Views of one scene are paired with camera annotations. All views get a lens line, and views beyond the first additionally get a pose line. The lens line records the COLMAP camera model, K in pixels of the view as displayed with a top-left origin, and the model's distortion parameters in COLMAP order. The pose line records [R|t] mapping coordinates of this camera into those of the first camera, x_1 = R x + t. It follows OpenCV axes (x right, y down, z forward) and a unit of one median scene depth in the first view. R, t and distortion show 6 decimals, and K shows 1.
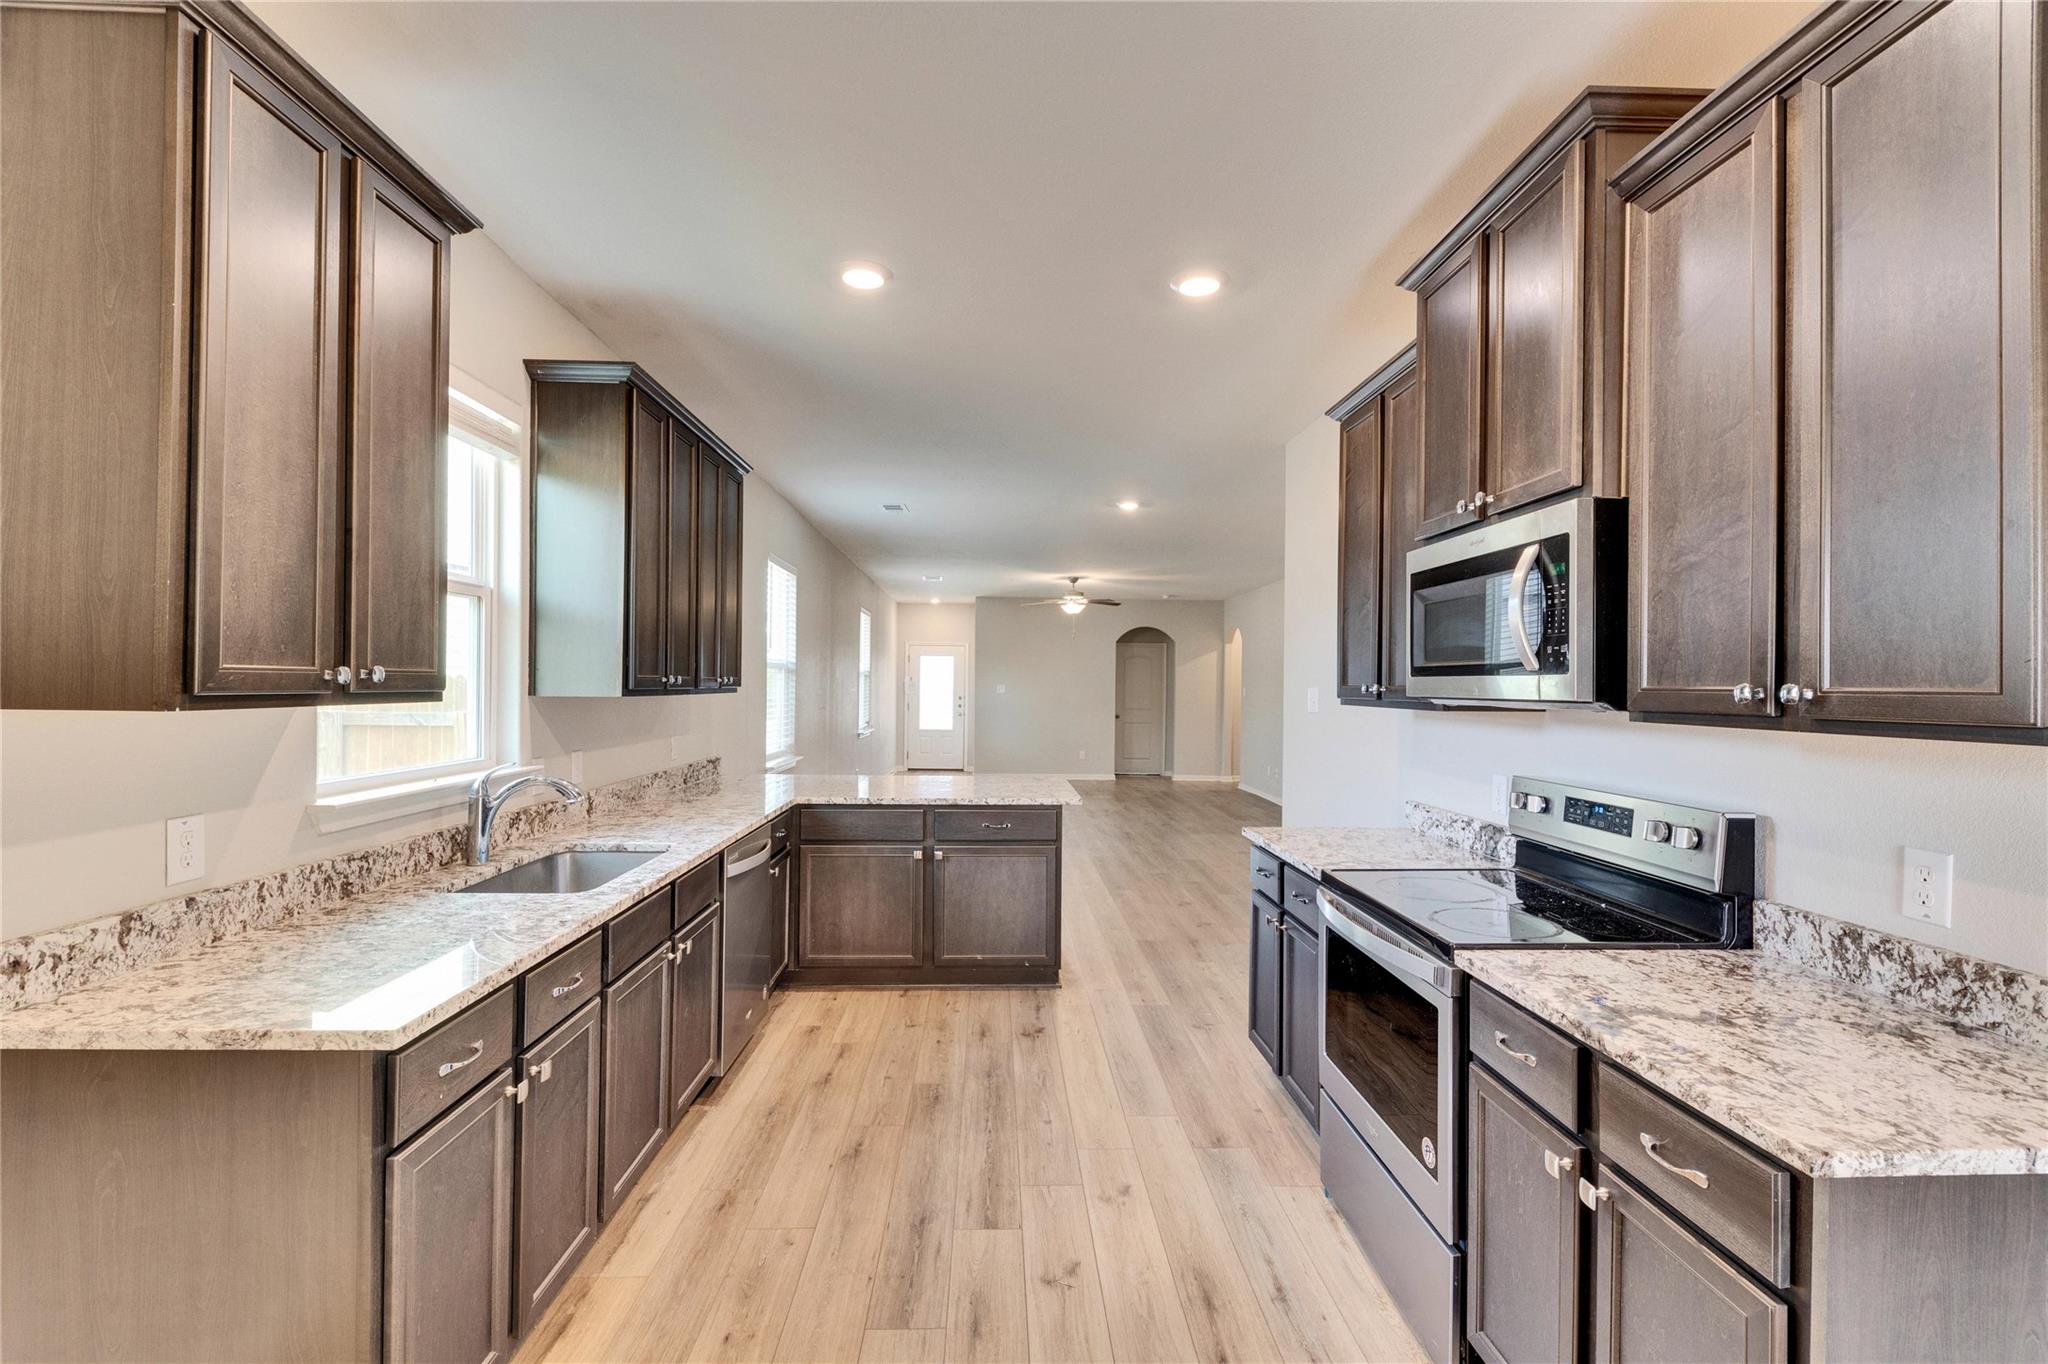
lens RADIAL K [[899.7, 0, 1024.0], [0, 899.7, 682.0], [0, 0, 1]] dist [0.000782, -0.006915]
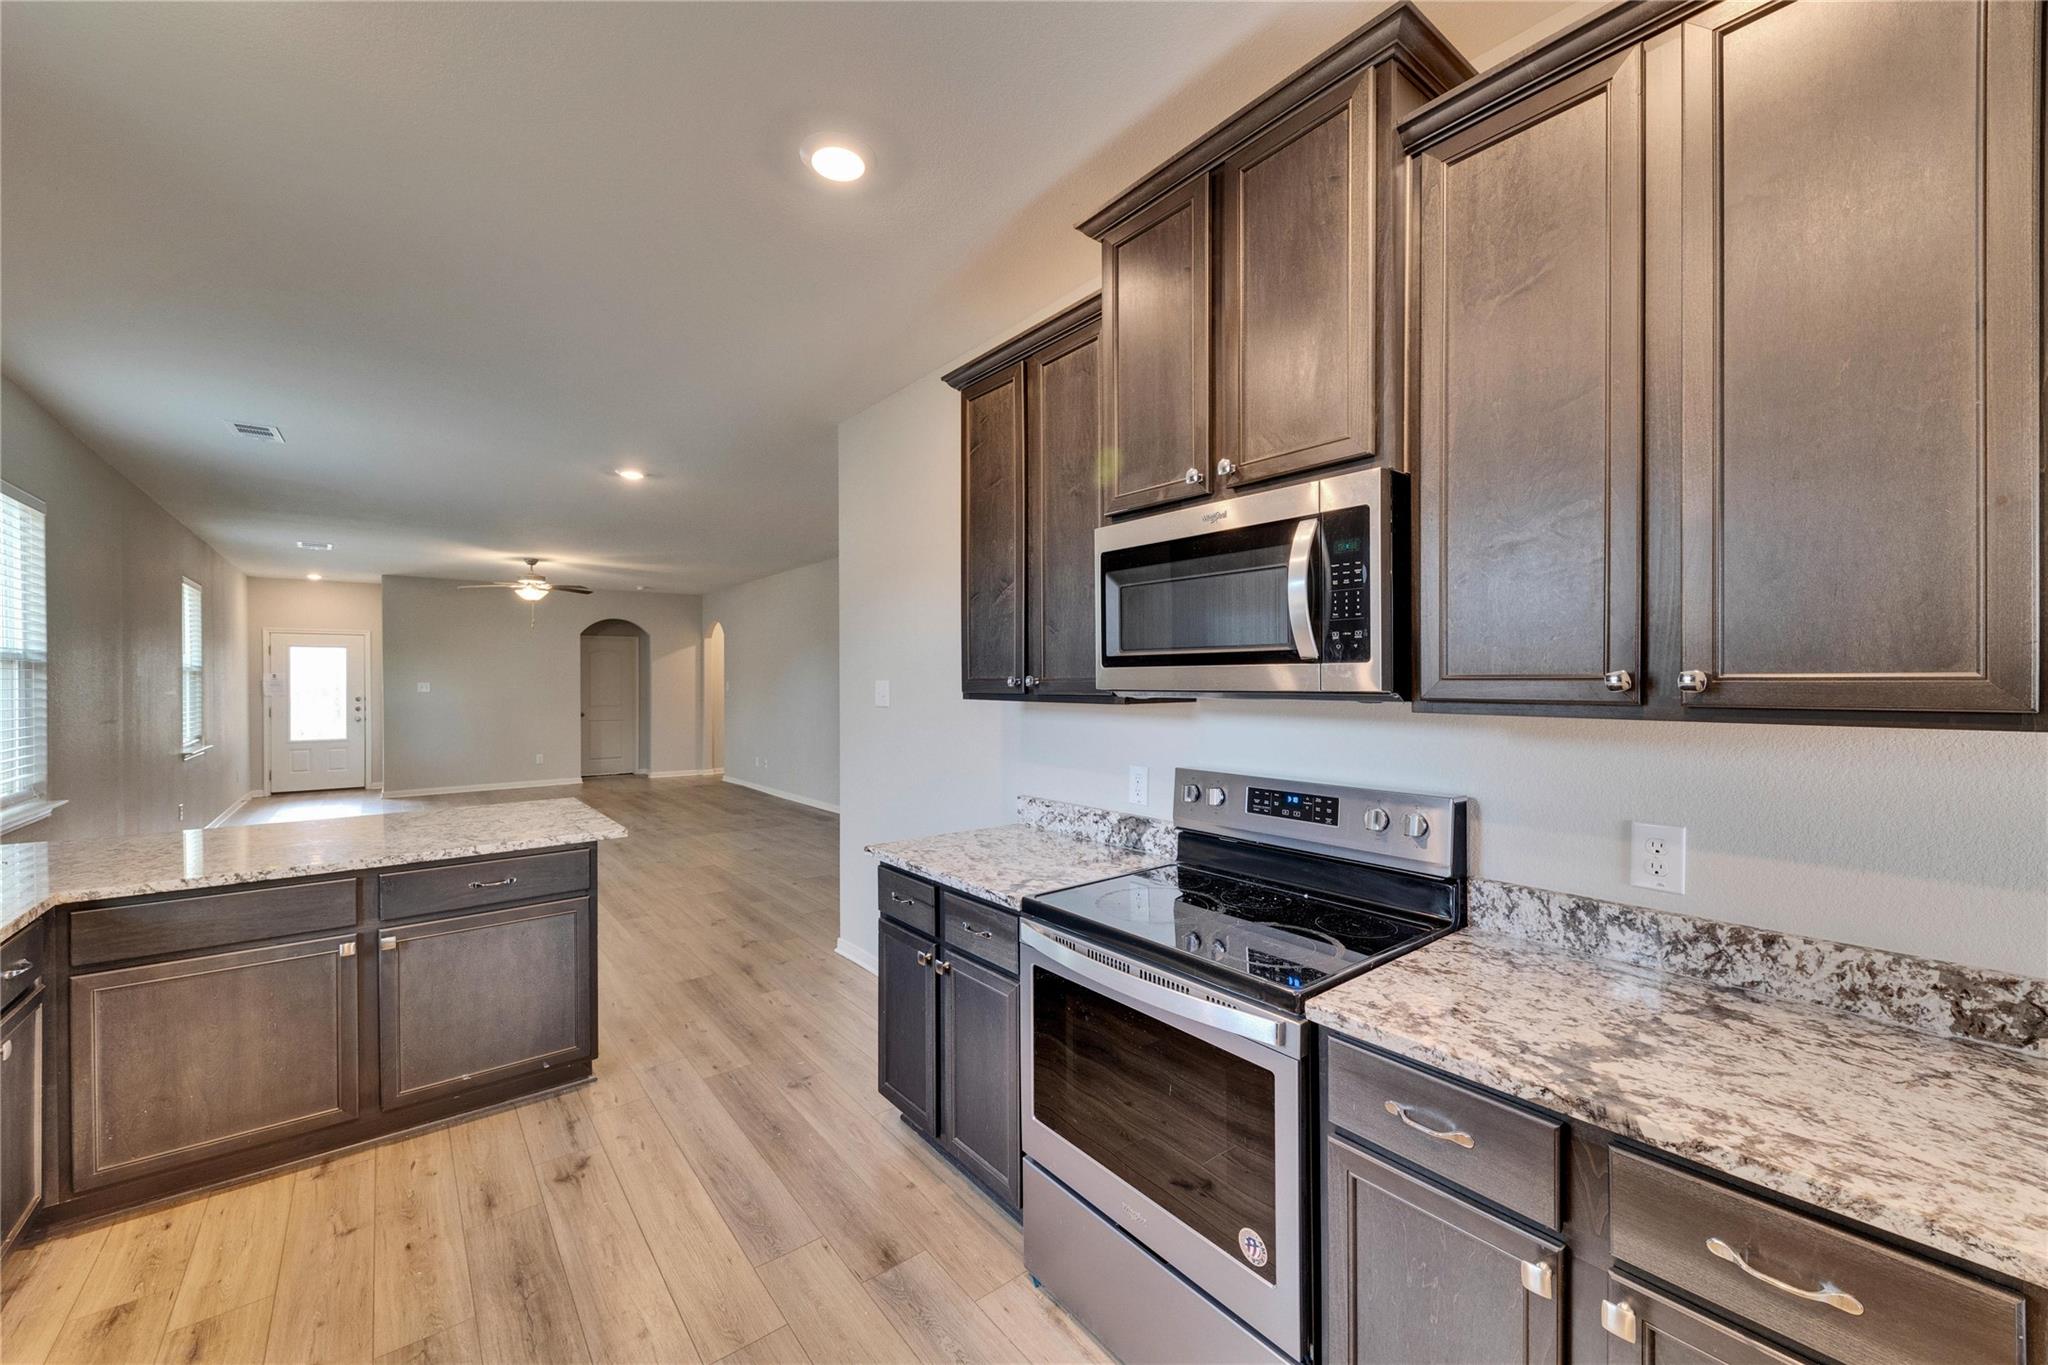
lens RADIAL K [[792.9, 0, 1024.0], [0, 792.9, 682.5], [0, 0, 1]] dist [0.014751, -0.006294]
pose [[0.803264, -0.015776, 0.595414, -0.126513], [0.010422, 0.999868, 0.012432, -0.001918], [-0.595532, -0.003781, 0.803323, 0.481361]]
